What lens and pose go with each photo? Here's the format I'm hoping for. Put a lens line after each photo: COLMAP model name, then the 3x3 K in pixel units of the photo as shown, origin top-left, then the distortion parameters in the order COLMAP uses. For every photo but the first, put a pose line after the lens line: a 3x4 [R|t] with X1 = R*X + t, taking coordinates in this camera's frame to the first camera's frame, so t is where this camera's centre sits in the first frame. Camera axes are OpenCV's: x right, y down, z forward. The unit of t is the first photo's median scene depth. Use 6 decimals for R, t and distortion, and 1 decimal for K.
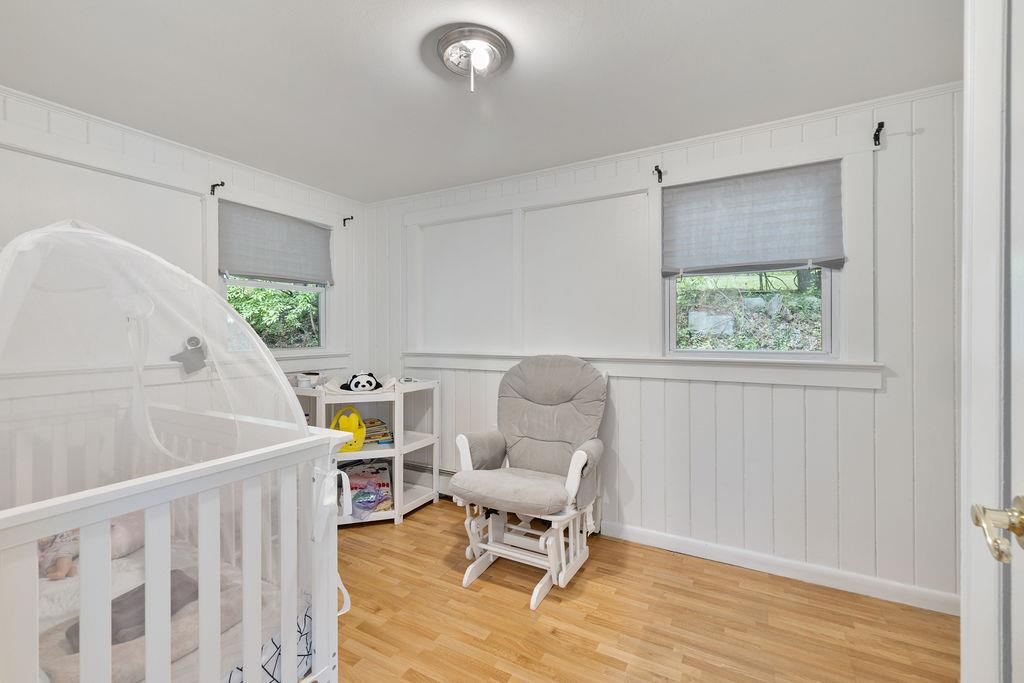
lens RADIAL K [[431.9, 0, 504.8], [0, 431.9, 331.3], [0, 0, 1]] dist [0.001230, 0.000158]
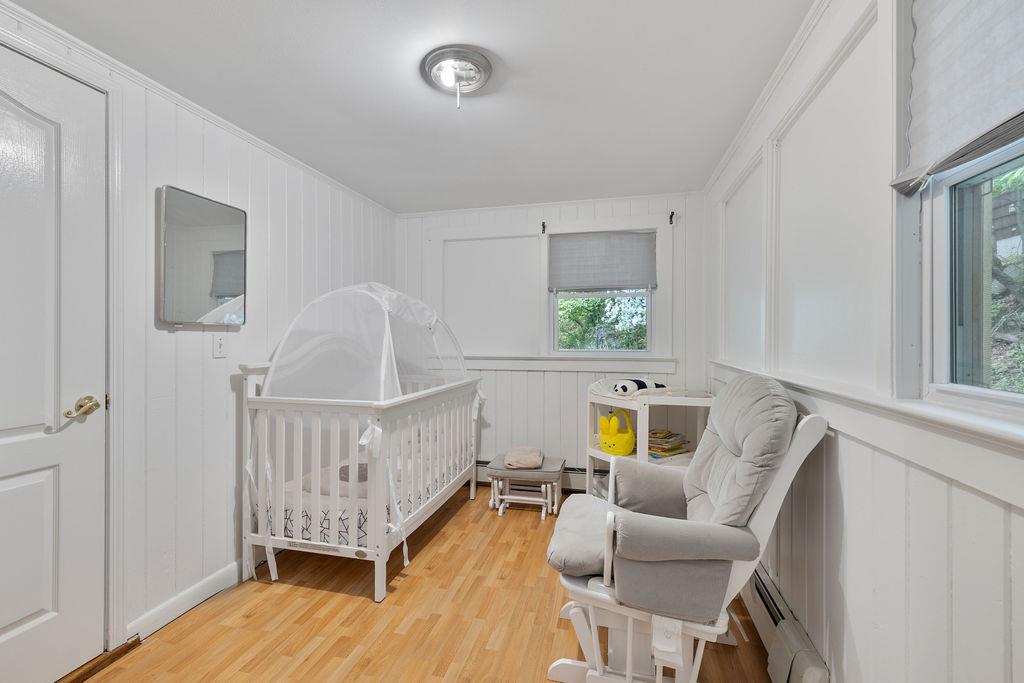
lens RADIAL K [[450.6, 0, 512.0], [0, 450.6, 341.5], [0, 0, 1]] dist [0.000098, 0.000014]
pose [[0.263669, 0.014289, -0.964507, 0.684293], [-0.003057, 0.999898, 0.013978, 0.000858], [0.964608, -0.000738, 0.263686, 0.569430]]
